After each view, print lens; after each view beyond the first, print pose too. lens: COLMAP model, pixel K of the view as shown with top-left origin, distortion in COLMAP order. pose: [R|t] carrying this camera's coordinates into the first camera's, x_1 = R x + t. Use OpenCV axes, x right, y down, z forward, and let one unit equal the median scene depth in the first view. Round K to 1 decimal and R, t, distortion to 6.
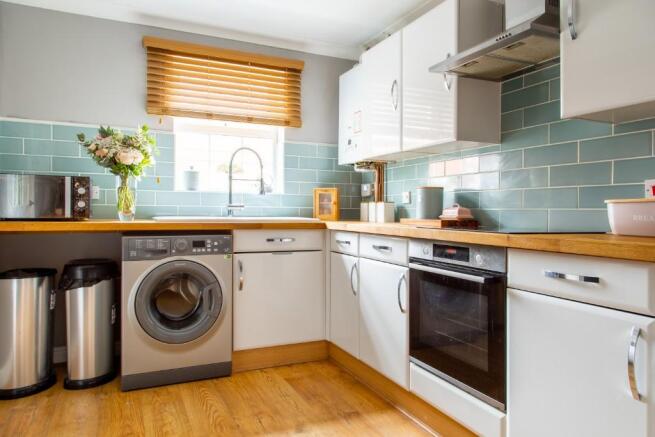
lens RADIAL K [[463.3, 0, 347.1], [0, 463.3, 211.6], [0, 0, 1]] dist [0.027708, -0.009951]
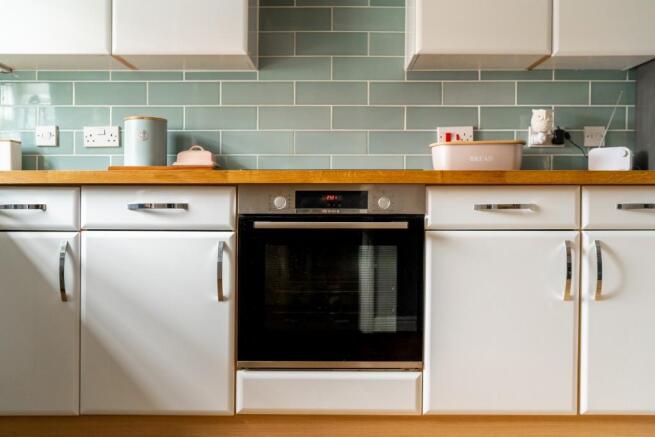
lens RADIAL K [[661.8, 0, 322.8], [0, 661.8, 213.9], [0, 0, 1]] dist [-0.016821, 0.000000]
pose [[0.428012, -0.018849, 0.903577, -0.755652], [0.010532, 0.999819, 0.015868, 0.092477], [-0.903712, 0.002725, 0.428133, 0.534863]]
